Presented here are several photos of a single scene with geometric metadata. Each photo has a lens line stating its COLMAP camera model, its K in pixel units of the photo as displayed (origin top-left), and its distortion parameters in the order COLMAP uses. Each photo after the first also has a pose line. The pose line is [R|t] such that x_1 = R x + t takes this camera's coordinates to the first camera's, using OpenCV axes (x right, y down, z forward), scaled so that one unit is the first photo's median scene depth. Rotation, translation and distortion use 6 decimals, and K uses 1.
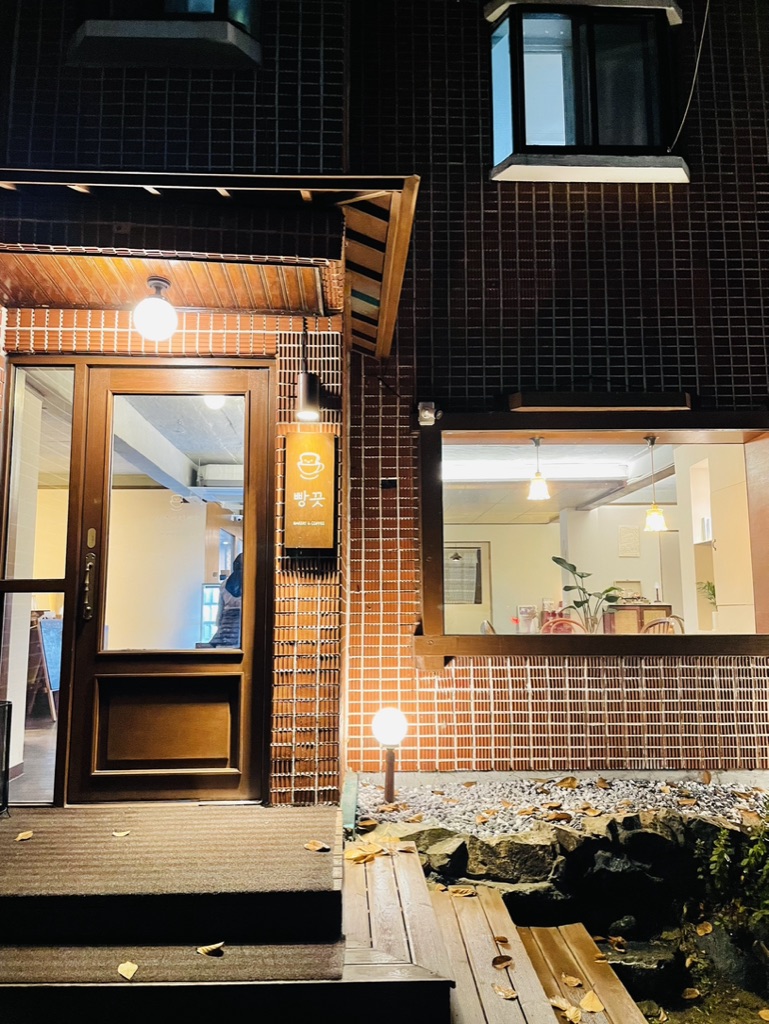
lens RADIAL K [[770.1, 0, 376.2], [0, 770.1, 512.9], [0, 0, 1]] dist [0.049441, -0.025541]
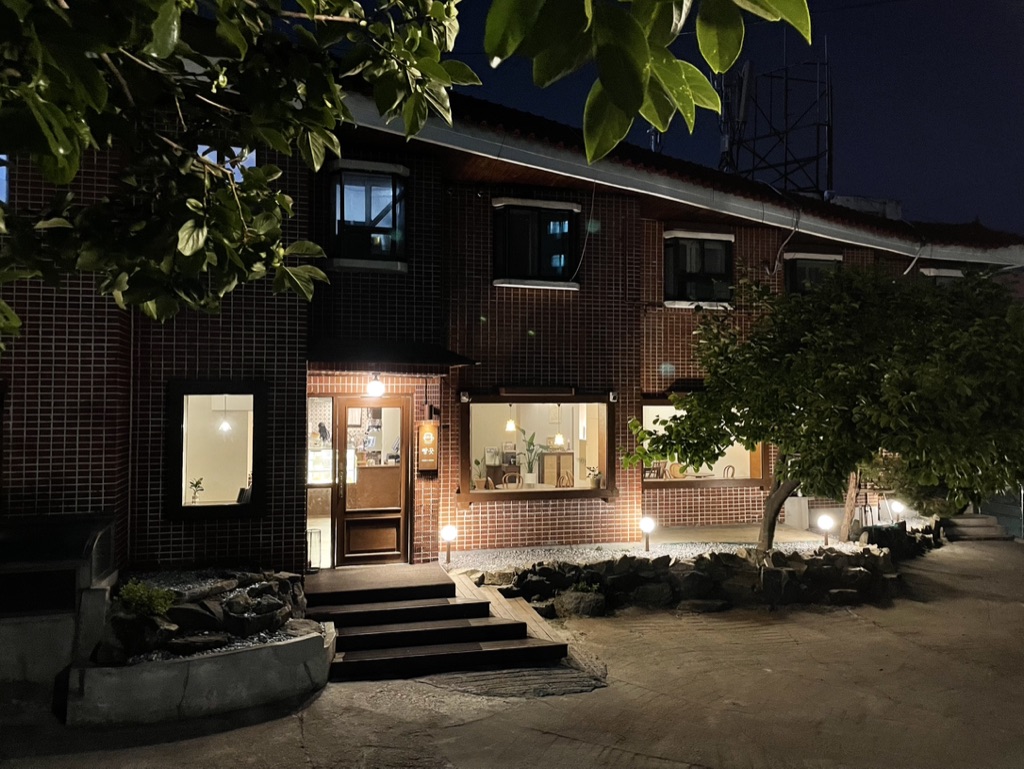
lens RADIAL K [[770.1, 0, 514.7], [0, 770.1, 381.5], [0, 0, 1]] dist [0.049441, -0.025541]
pose [[0.970858, 0.010331, 0.239431, -0.342476], [-0.035727, 0.994146, 0.101970, -0.422039], [-0.236976, -0.107552, 0.965544, -1.252344]]
